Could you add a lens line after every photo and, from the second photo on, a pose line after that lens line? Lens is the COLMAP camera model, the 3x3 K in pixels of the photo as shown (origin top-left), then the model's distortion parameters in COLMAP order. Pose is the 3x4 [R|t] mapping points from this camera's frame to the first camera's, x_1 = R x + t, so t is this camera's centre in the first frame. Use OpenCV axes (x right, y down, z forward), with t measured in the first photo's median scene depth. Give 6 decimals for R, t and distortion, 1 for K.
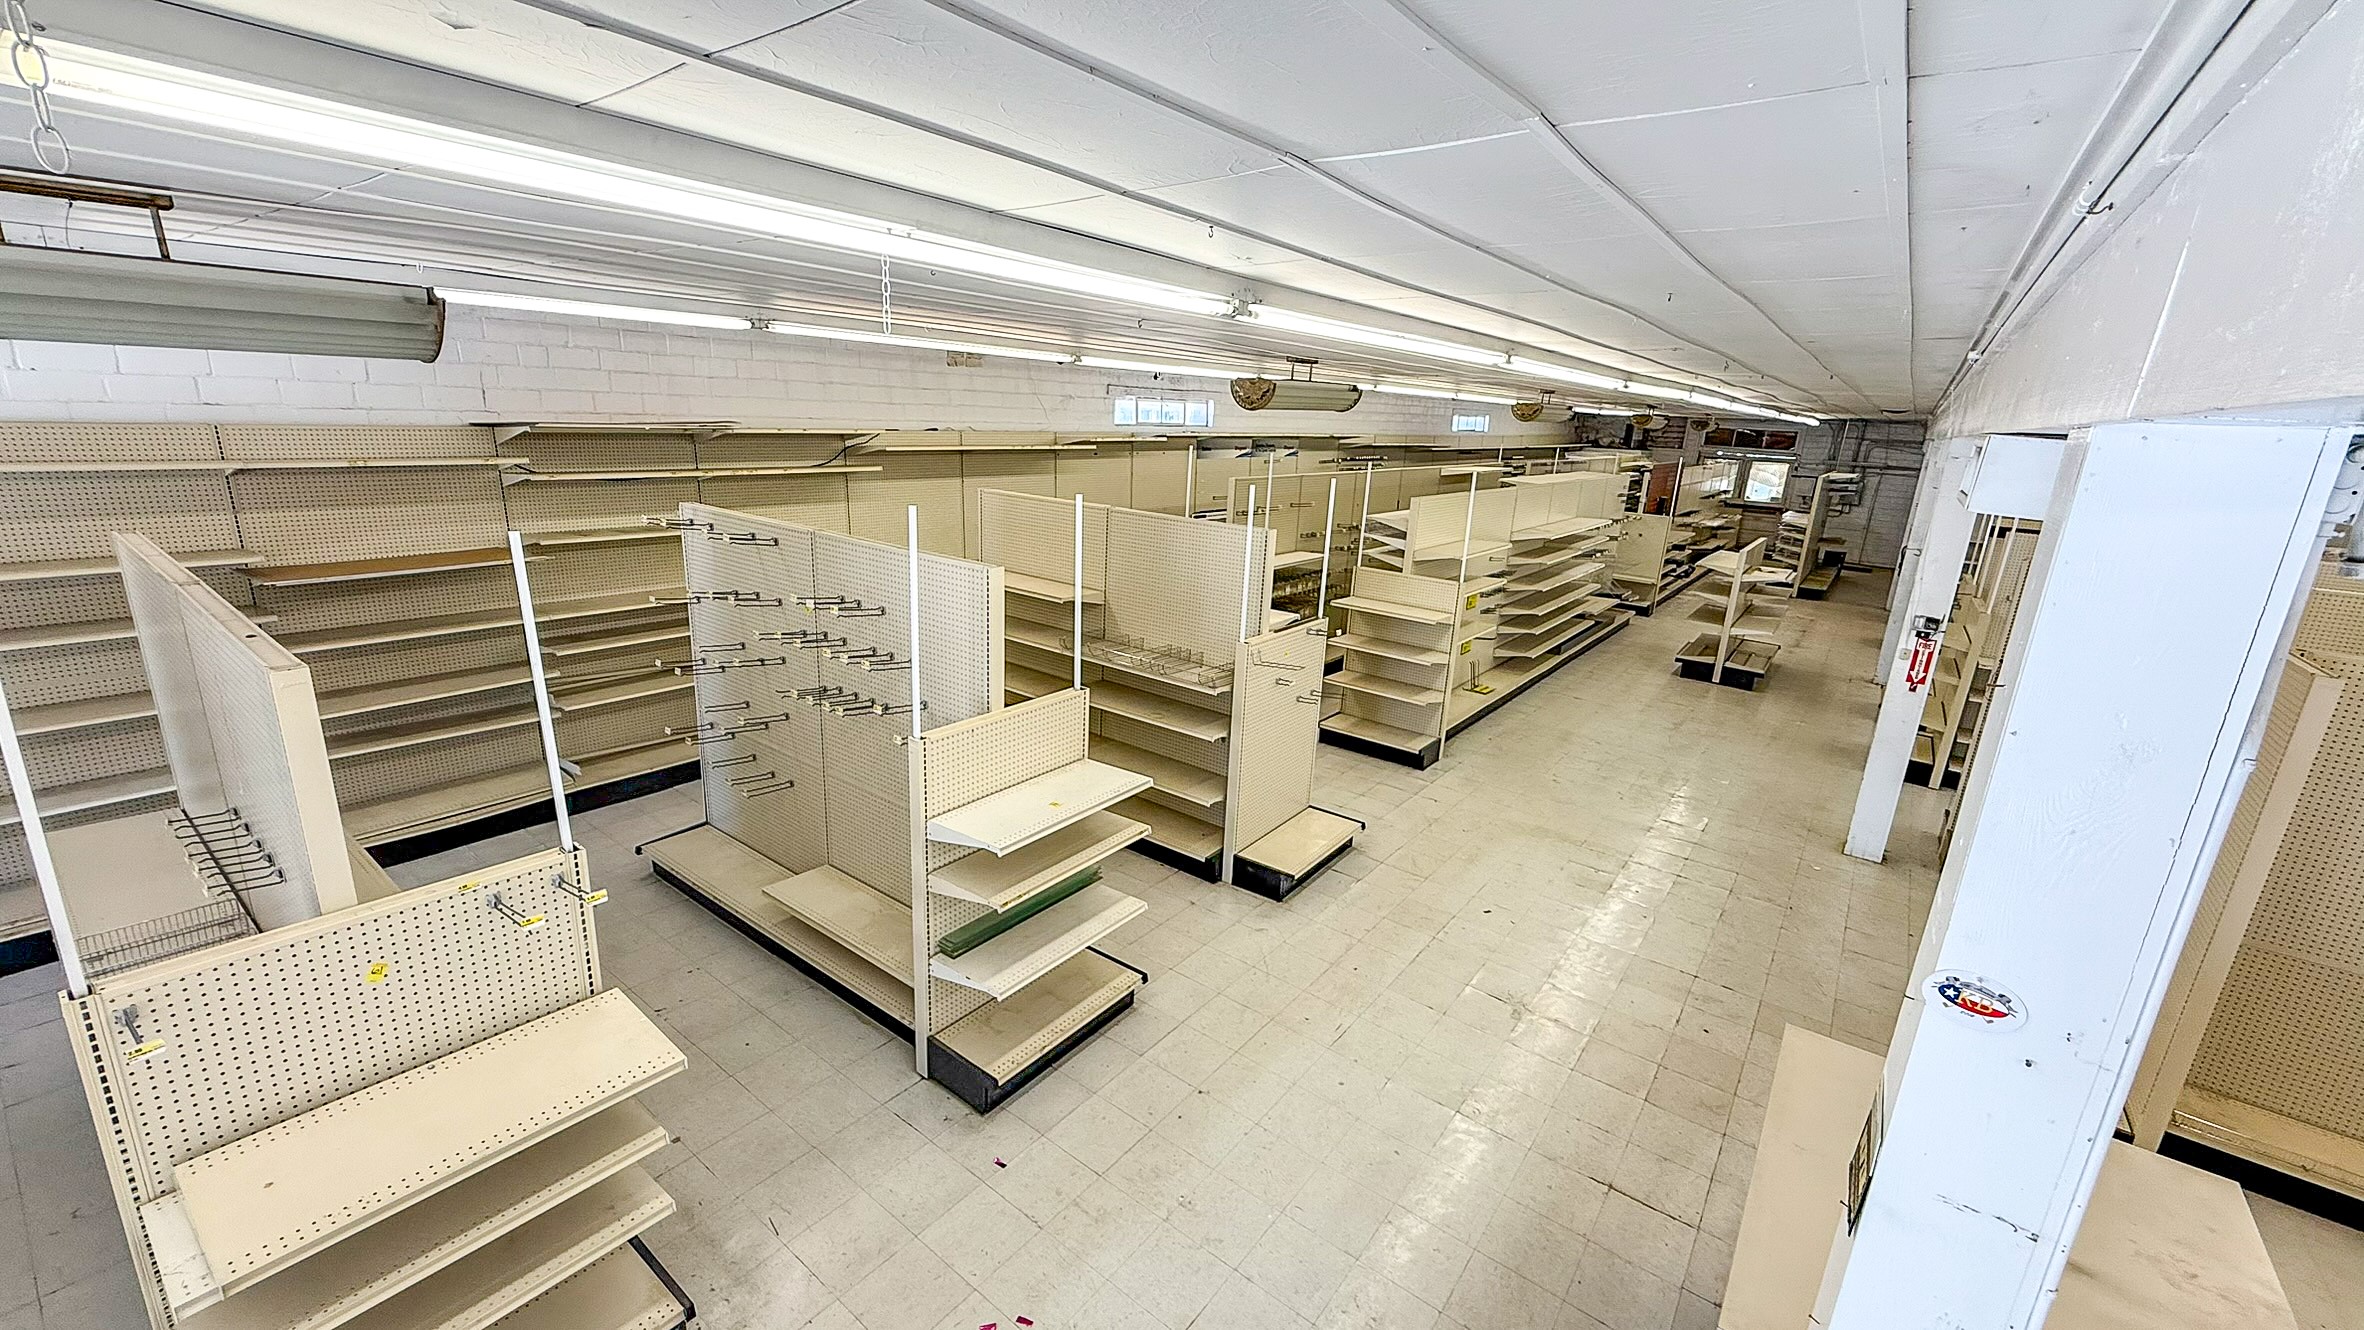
lens RADIAL K [[946.1, 0, 1173.5], [0, 946.1, 655.9], [0, 0, 1]] dist [0.001146, -0.000820]
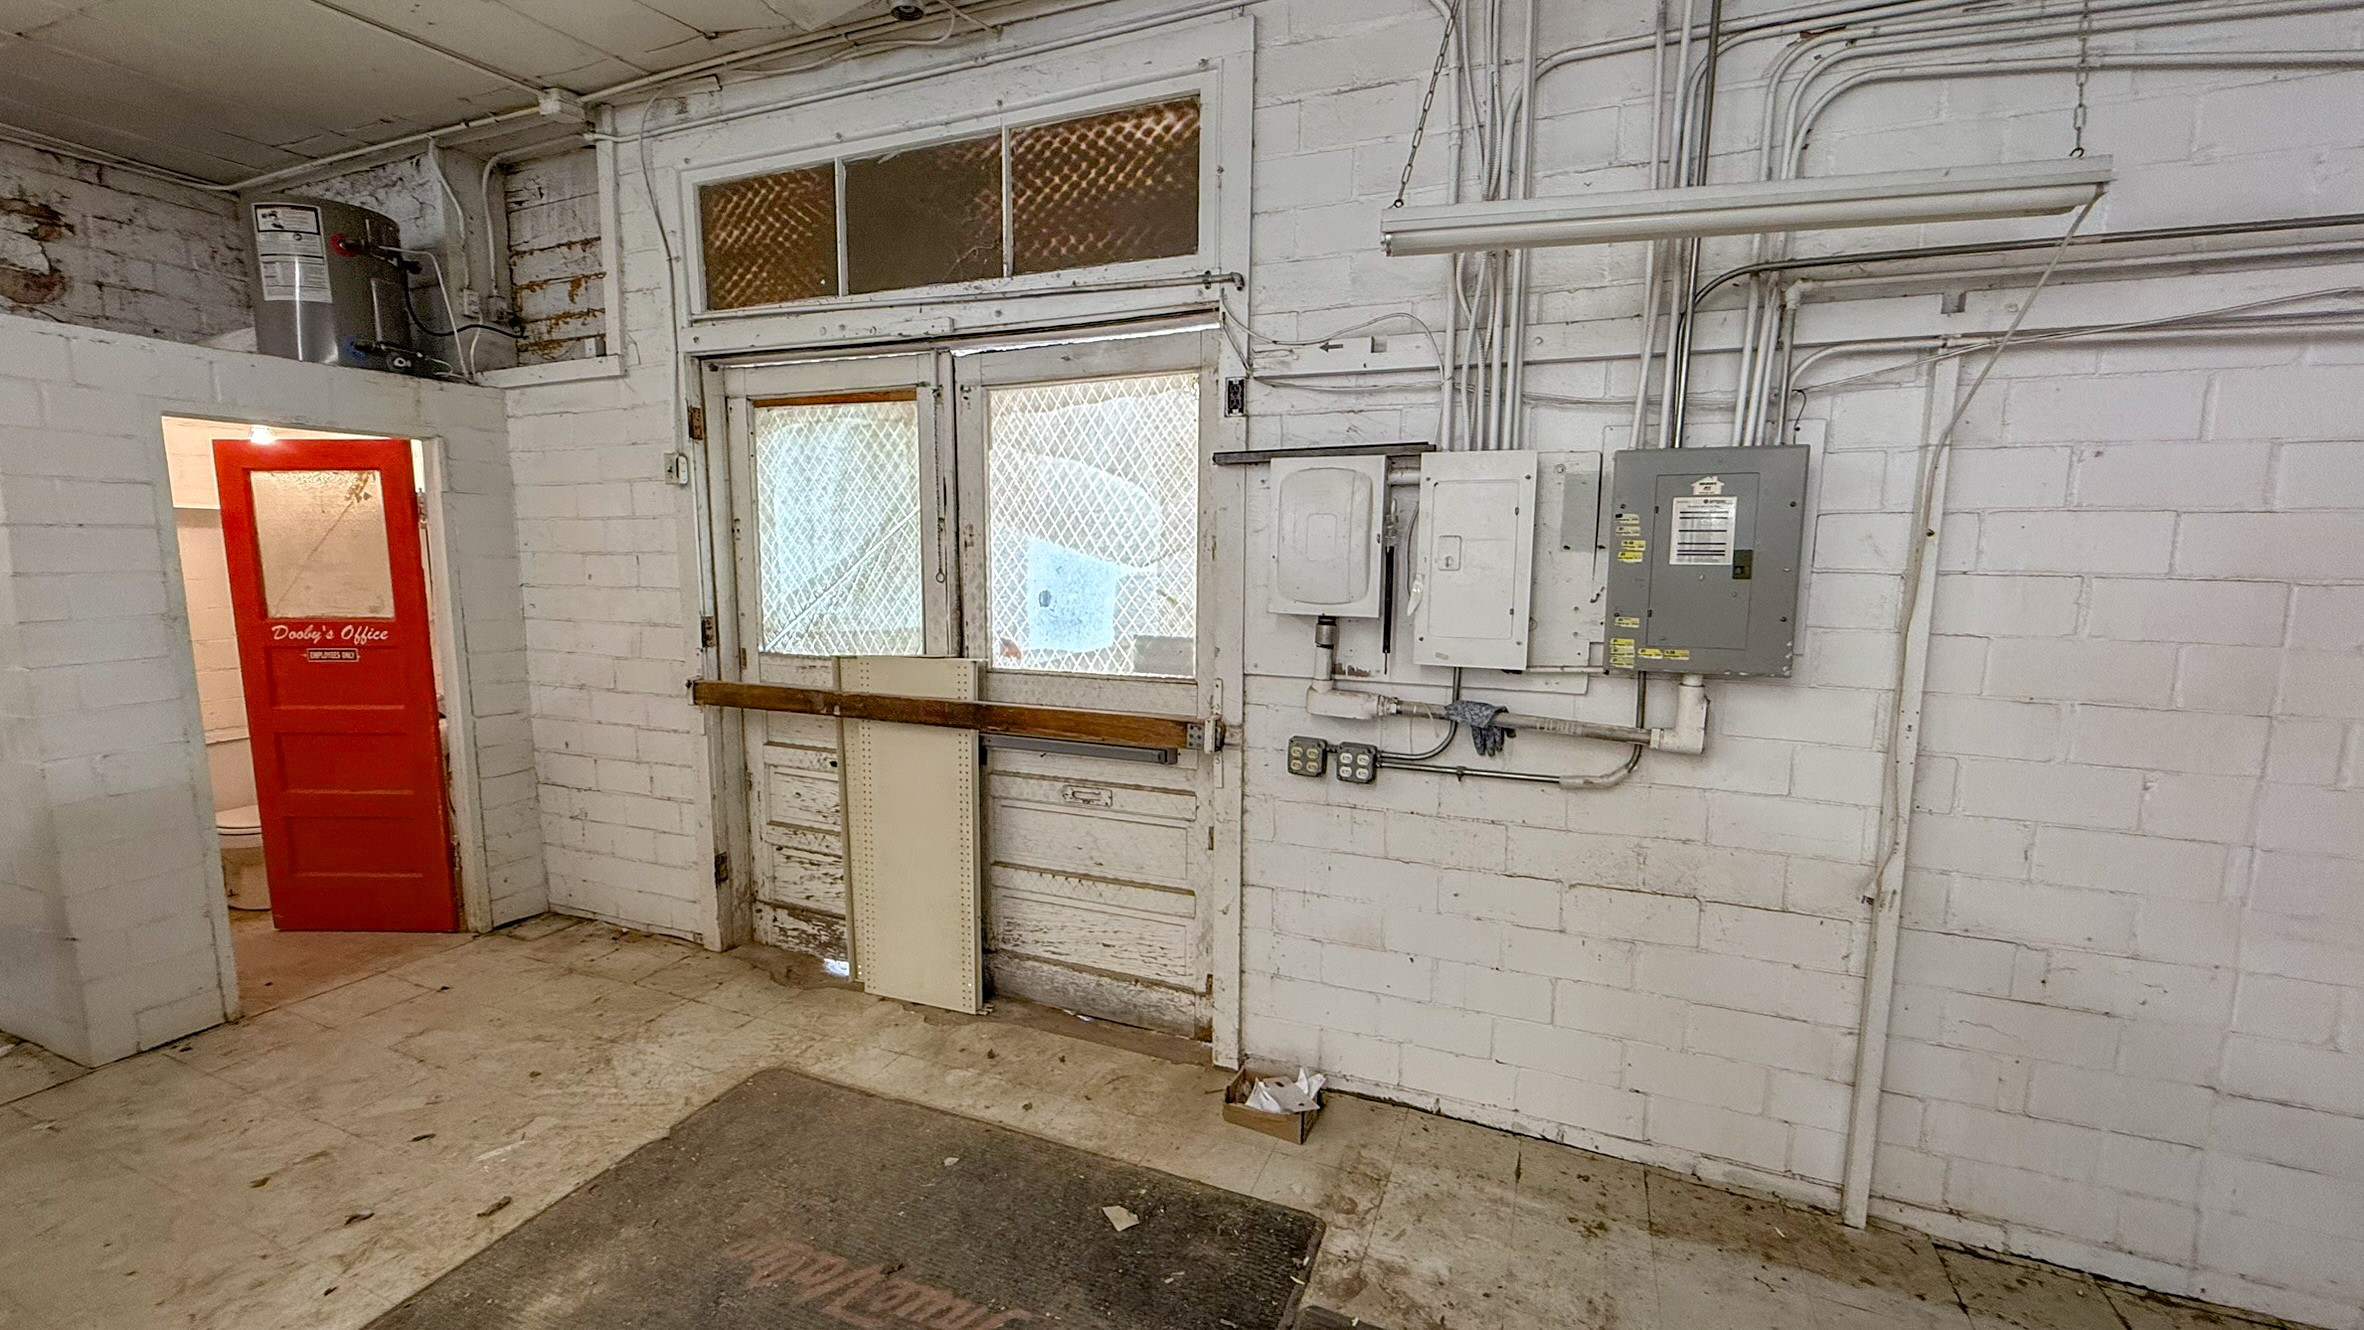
lens RADIAL K [[946.1, 0, 1182.5], [0, 946.1, 672.0], [0, 0, 1]] dist [0.001146, -0.000820]
pose [[0.964658, -0.080534, 0.250896, 0.785018], [0.112670, 0.986784, -0.116456, -0.190915], [-0.238201, 0.140609, 0.960983, 1.132738]]
